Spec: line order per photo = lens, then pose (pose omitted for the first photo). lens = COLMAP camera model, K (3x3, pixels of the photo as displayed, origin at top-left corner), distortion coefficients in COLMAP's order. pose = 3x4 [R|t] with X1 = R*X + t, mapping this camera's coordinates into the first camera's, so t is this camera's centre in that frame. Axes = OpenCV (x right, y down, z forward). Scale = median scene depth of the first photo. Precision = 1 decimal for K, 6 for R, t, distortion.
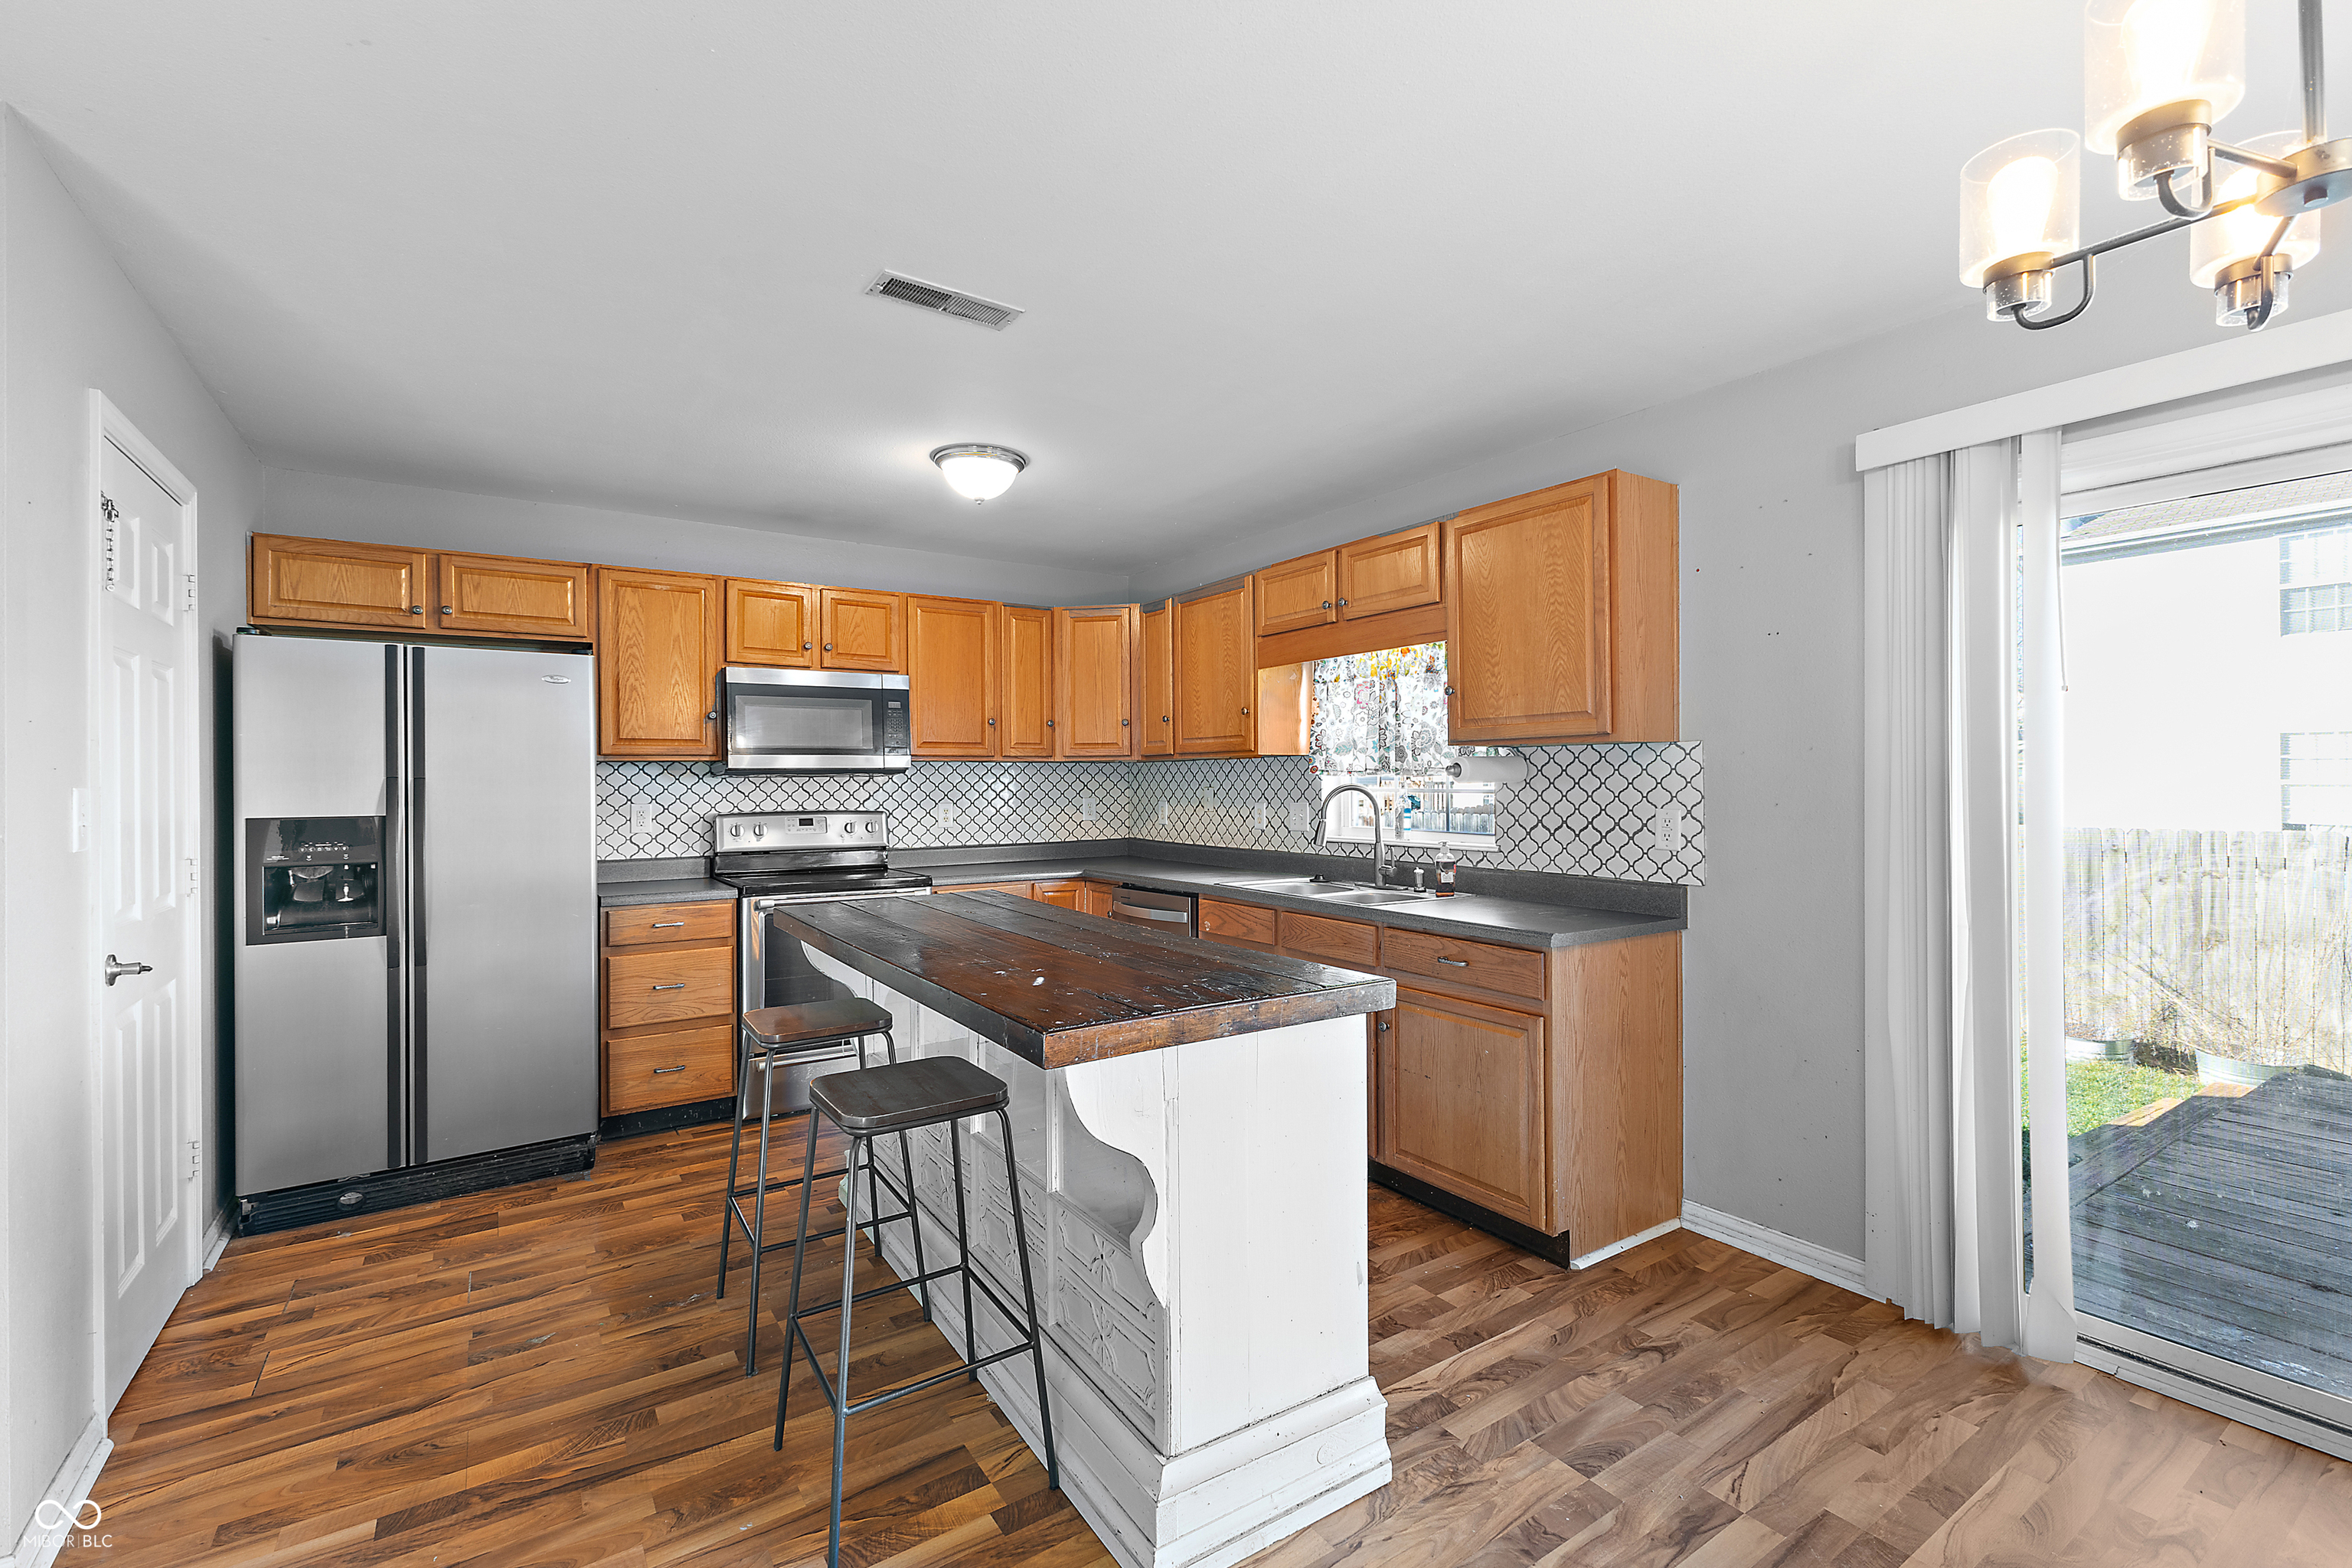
lens RADIAL K [[1014.7, 0, 1182.6], [0, 1014.7, 777.5], [0, 0, 1]] dist [0.009737, -0.001142]
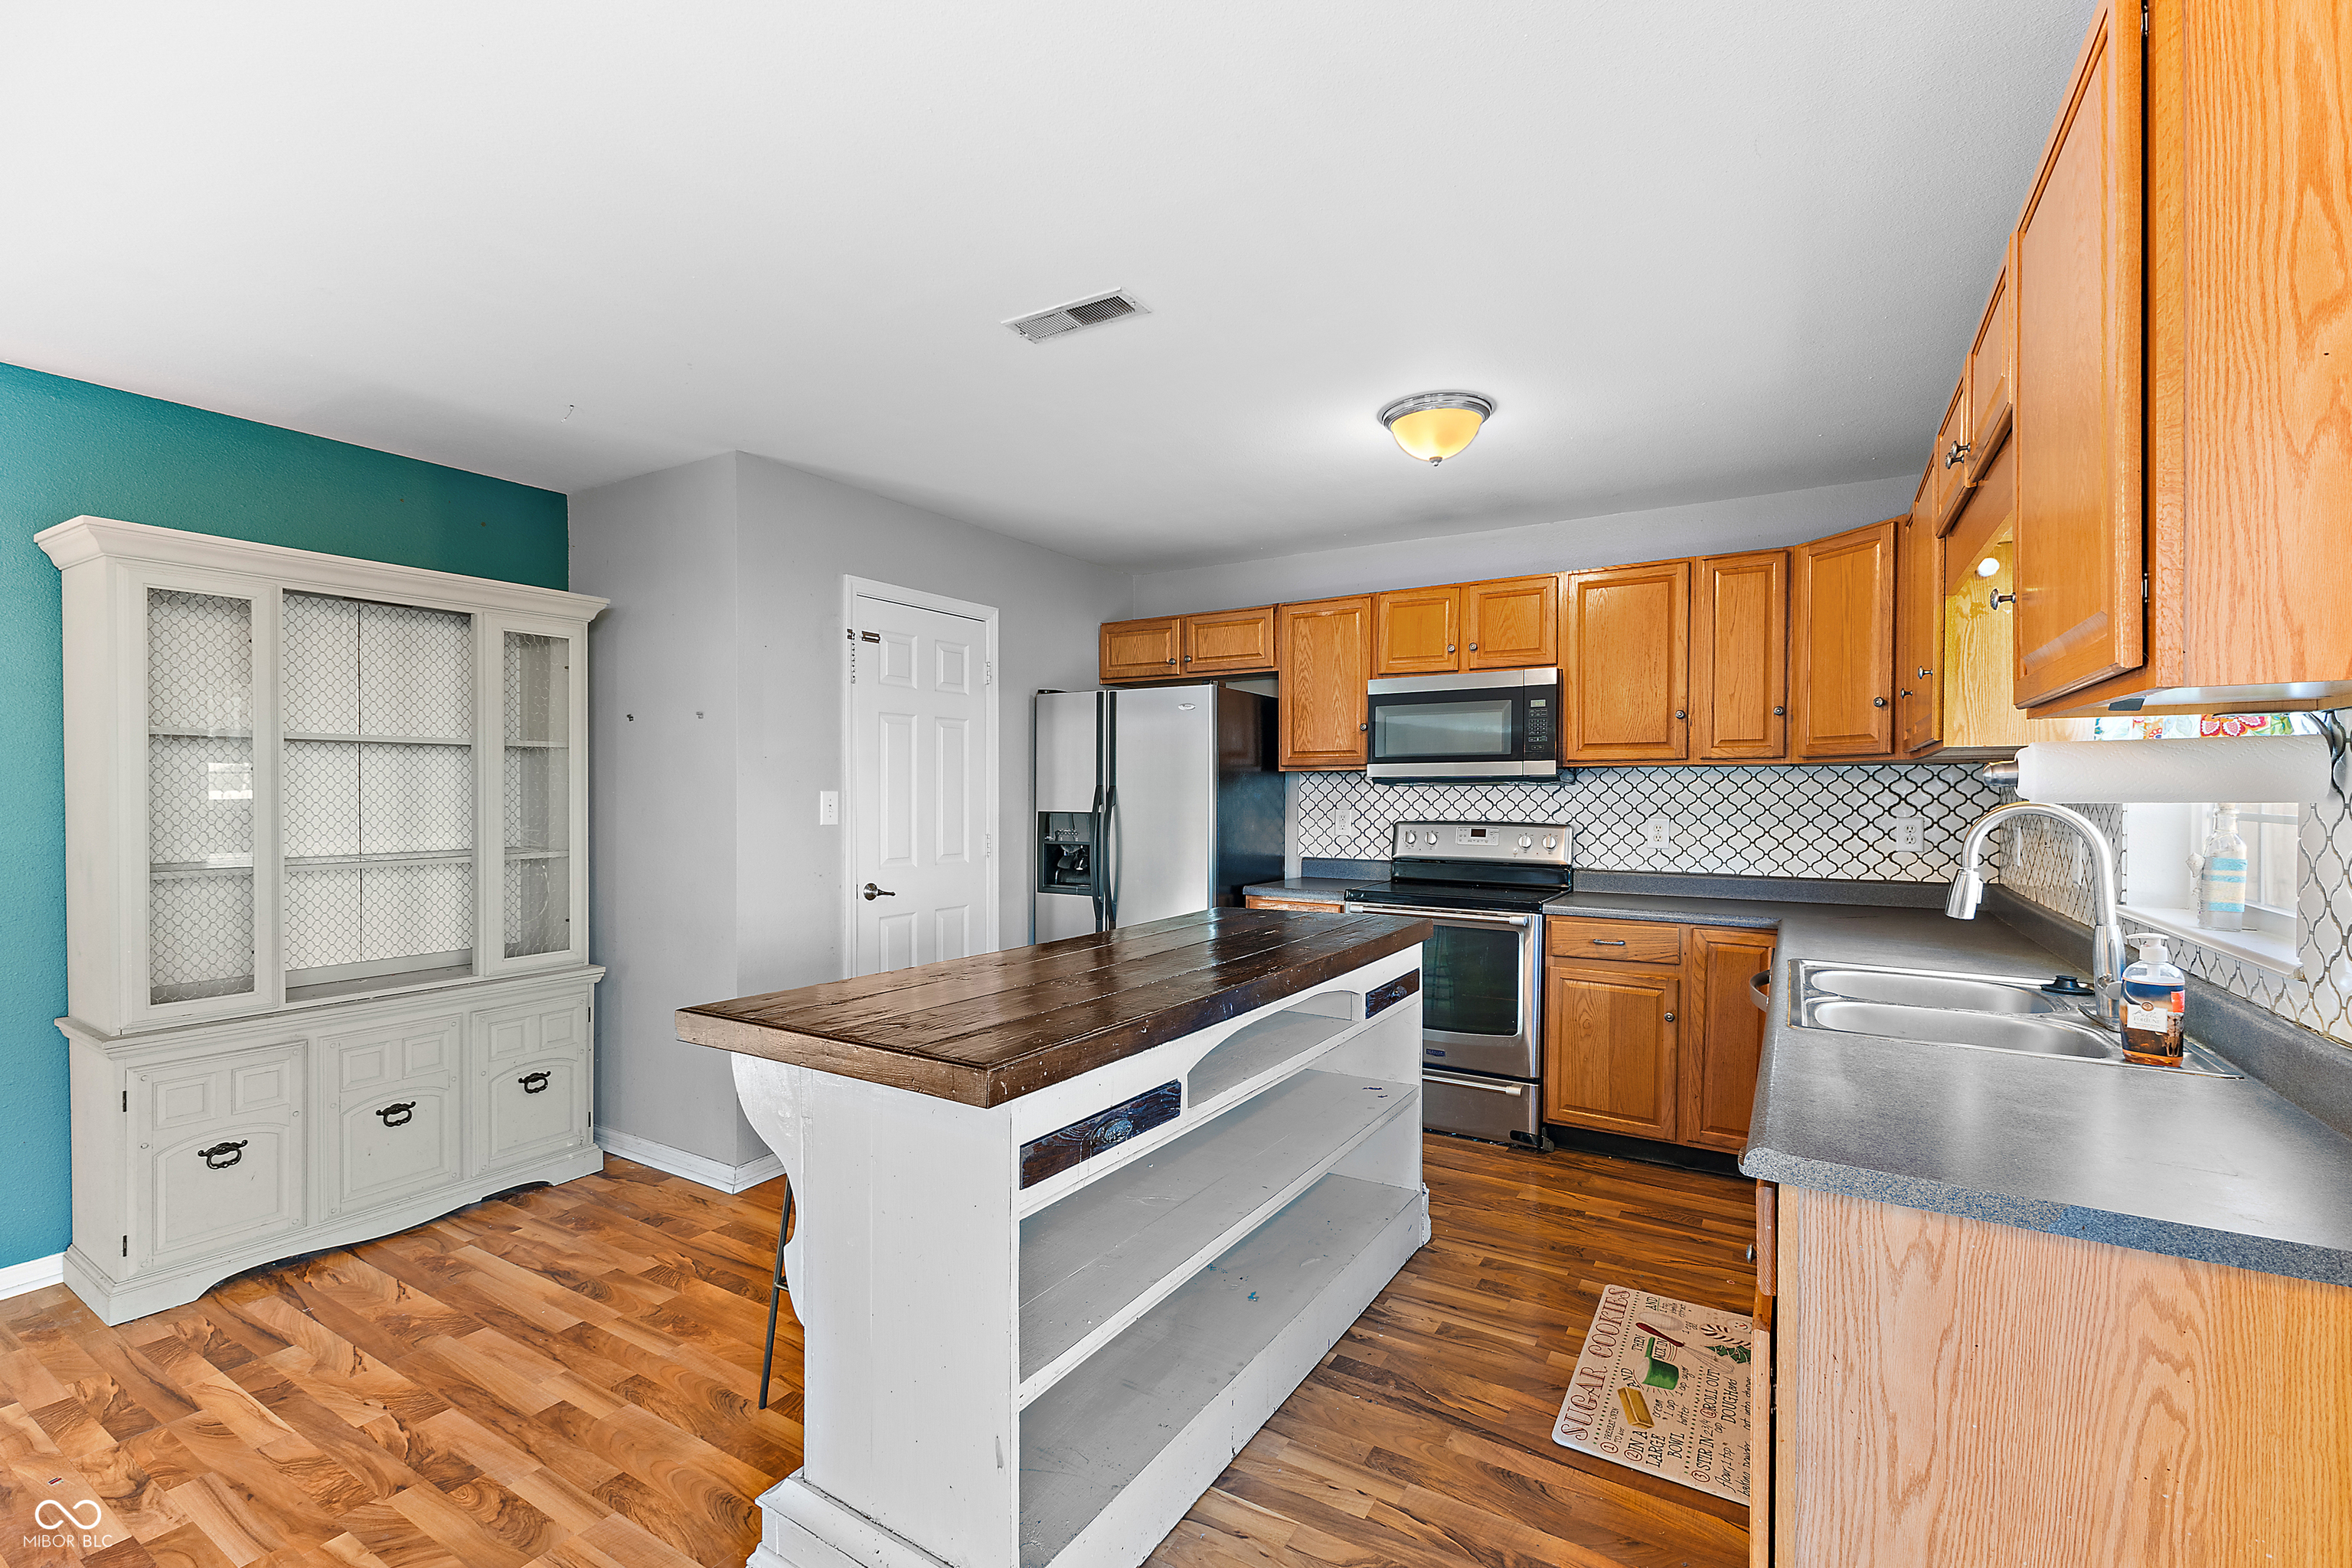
lens RADIAL K [[1014.7, 0, 1172.8], [0, 1014.7, 793.8], [0, 0, 1]] dist [0.009737, -0.001142]
pose [[0.419629, 0.009895, -0.907642, 0.398423], [-0.001664, 0.999947, 0.010132, -0.002011], [0.907694, -0.002741, 0.419624, 0.366945]]
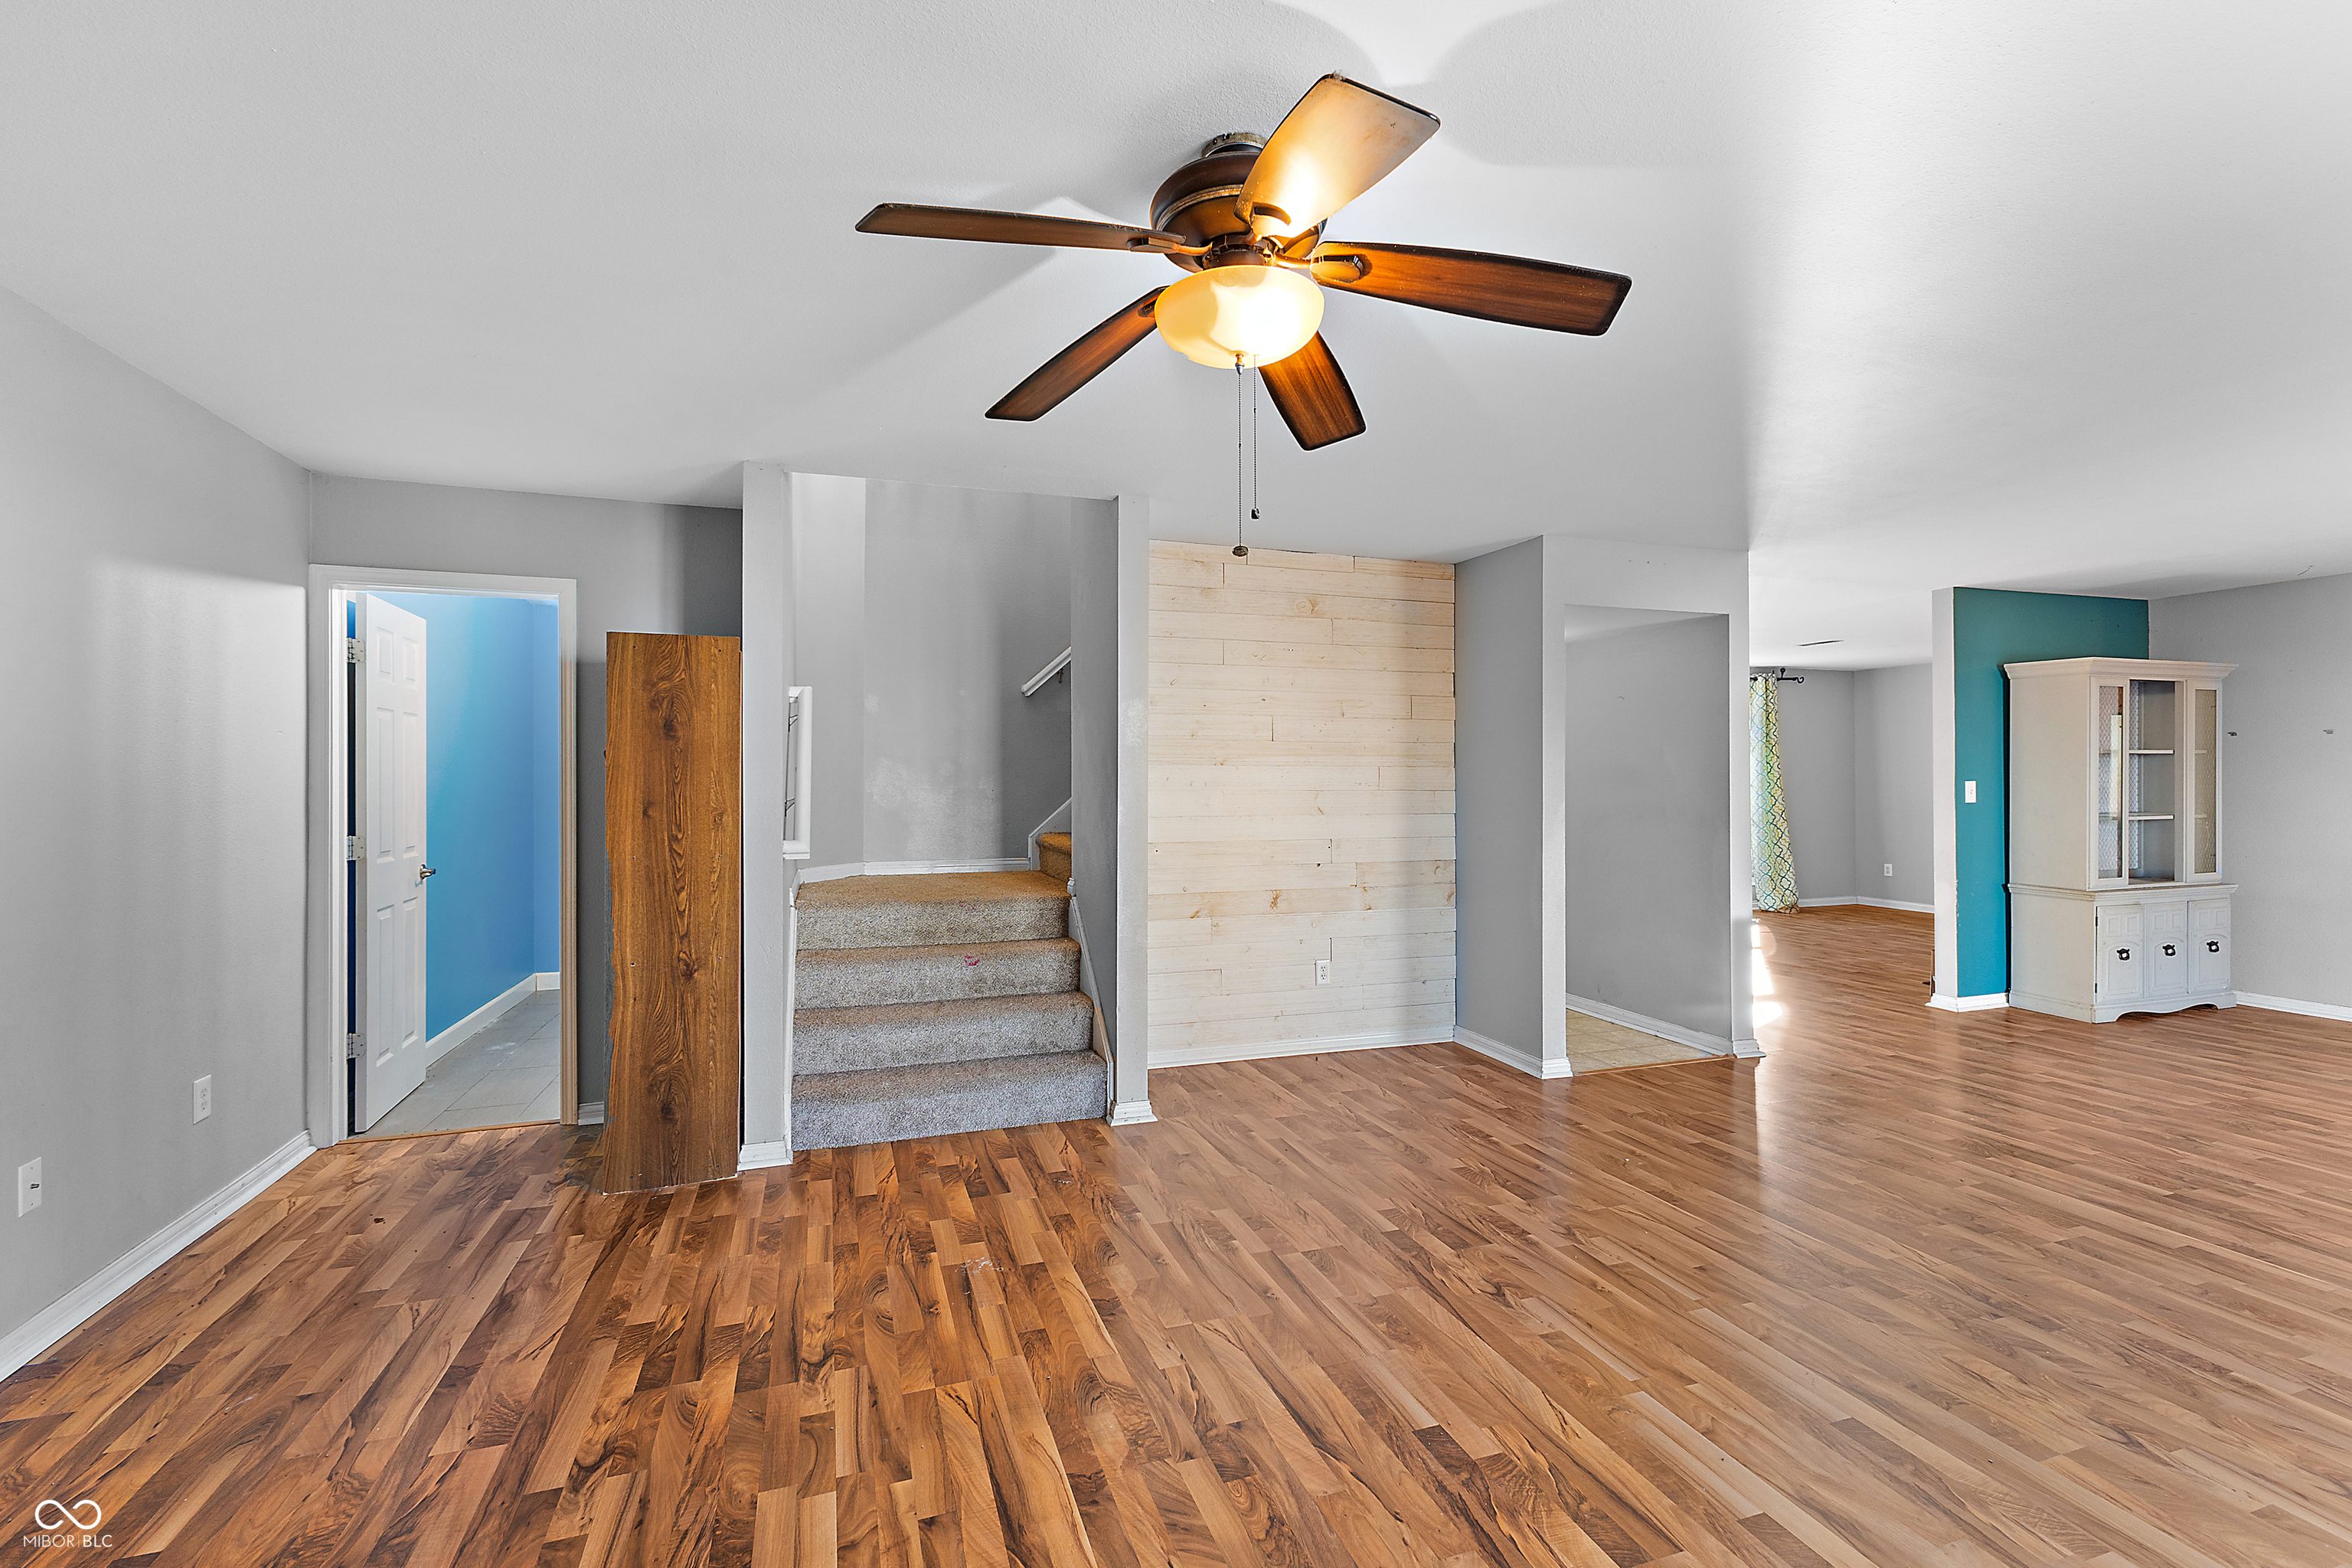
lens RADIAL K [[1014.7, 0, 1170.3], [0, 1014.7, 781.7], [0, 0, 1]] dist [0.009737, -0.001142]
pose [[-0.263138, 0.010136, -0.964705, 1.163490], [0.012999, 0.999891, 0.006960, -0.019482], [0.964671, -0.010709, -0.263241, -0.721429]]
